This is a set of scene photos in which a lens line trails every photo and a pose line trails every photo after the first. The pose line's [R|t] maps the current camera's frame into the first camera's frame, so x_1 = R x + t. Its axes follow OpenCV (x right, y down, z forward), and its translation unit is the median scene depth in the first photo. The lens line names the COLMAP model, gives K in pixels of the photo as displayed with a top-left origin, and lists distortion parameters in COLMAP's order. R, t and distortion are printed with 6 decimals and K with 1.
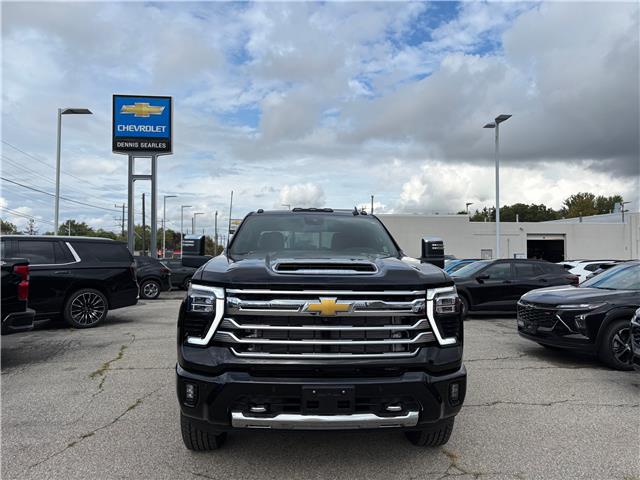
lens RADIAL K [[483.9, 0, 314.4], [0, 483.9, 238.2], [0, 0, 1]] dist [0.009788, -0.007356]
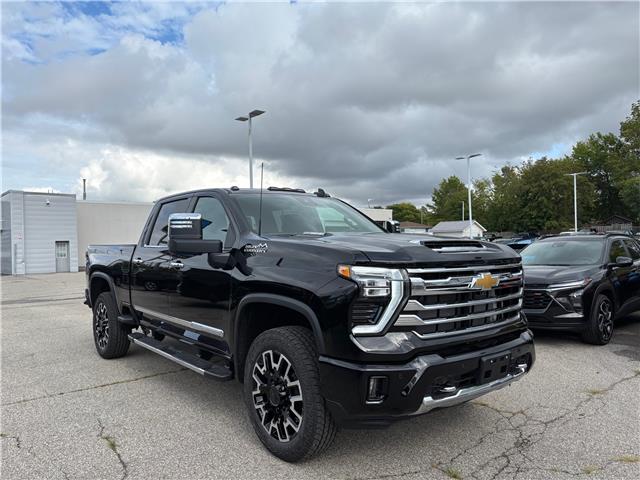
lens RADIAL K [[519.4, 0, 242.9], [0, 519.4, 238.2], [0, 0, 1]] dist [-0.002586, -0.002381]
pose [[0.814932, -0.002721, 0.579551, -0.132171], [-0.004894, 0.999921, 0.011575, 0.004584], [-0.579537, -0.012269, 0.814854, 0.047618]]
